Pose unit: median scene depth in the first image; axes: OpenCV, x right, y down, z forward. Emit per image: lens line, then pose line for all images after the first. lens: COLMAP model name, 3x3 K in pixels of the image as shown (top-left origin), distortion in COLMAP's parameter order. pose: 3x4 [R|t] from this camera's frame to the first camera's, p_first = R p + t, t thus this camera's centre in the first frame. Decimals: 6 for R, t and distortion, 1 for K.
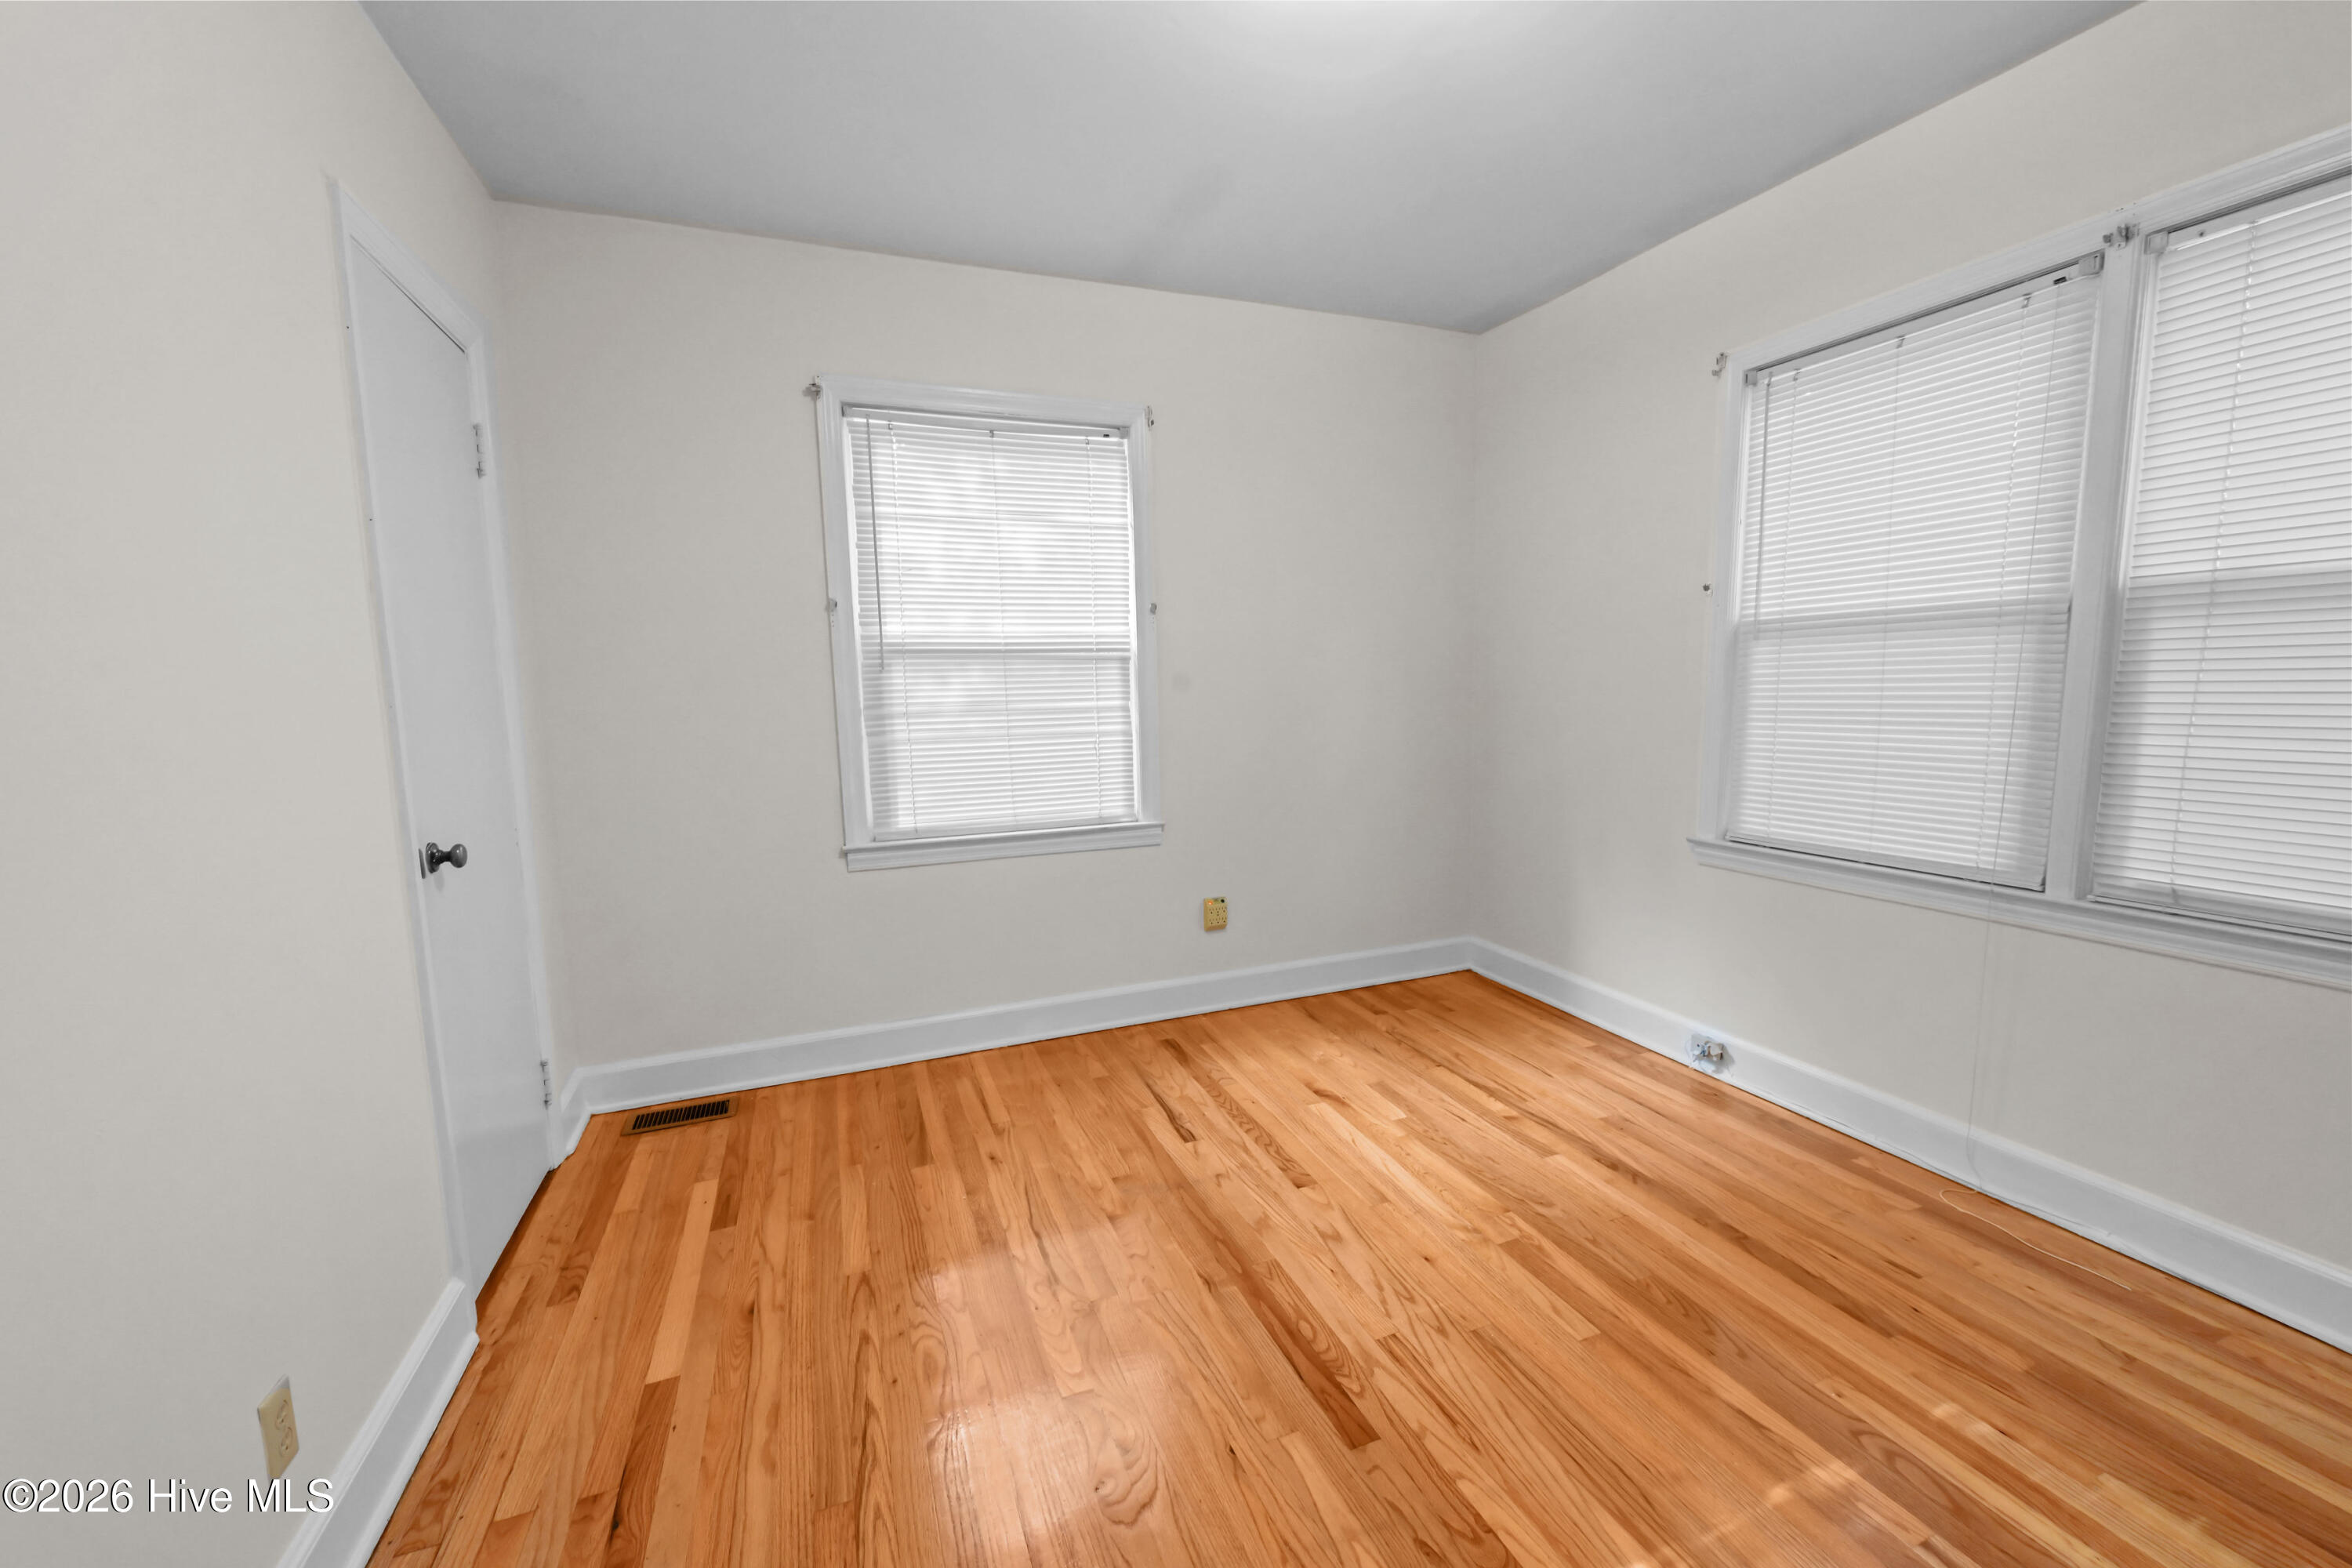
lens RADIAL K [[931.6, 0, 1189.5], [0, 931.6, 761.4], [0, 0, 1]] dist [-0.009787, 0.000445]
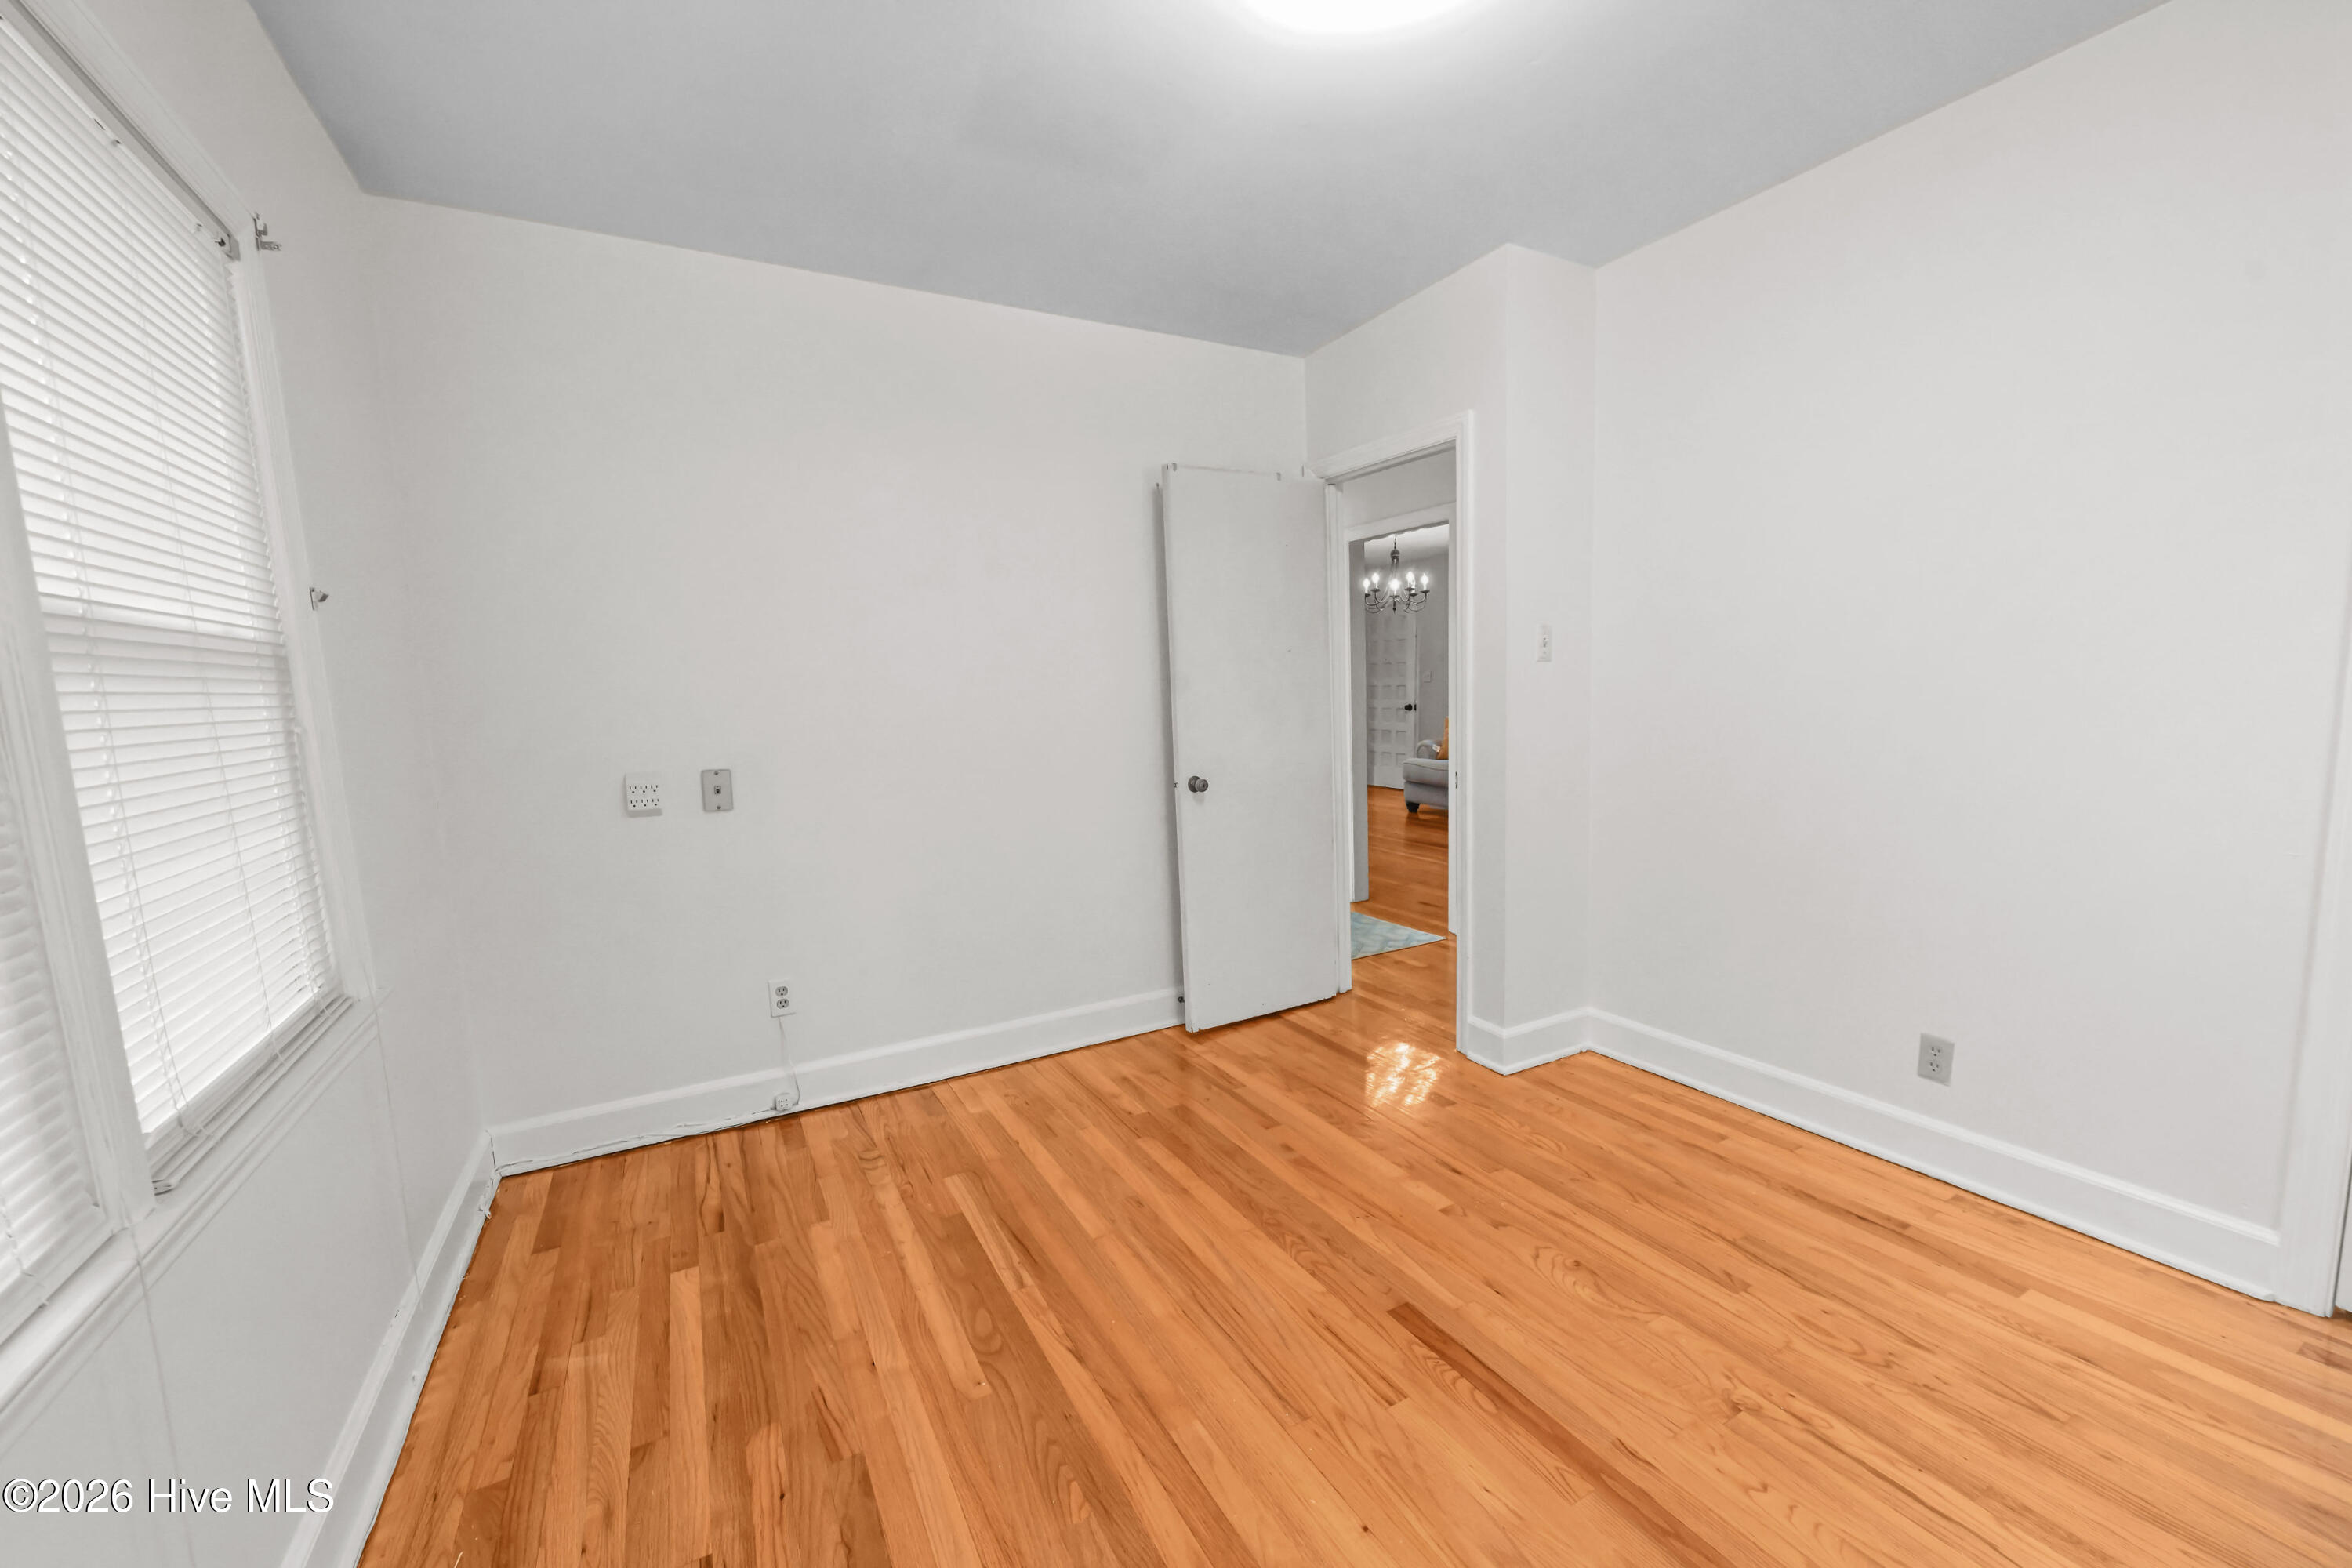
lens RADIAL K [[931.6, 0, 1175.3], [0, 931.6, 798.7], [0, 0, 1]] dist [-0.009787, 0.000445]
pose [[-0.992062, 0.068565, -0.105411, 0.519910], [0.043414, 0.973480, 0.224614, -0.201892], [0.118016, 0.218255, -0.968730, 1.843613]]
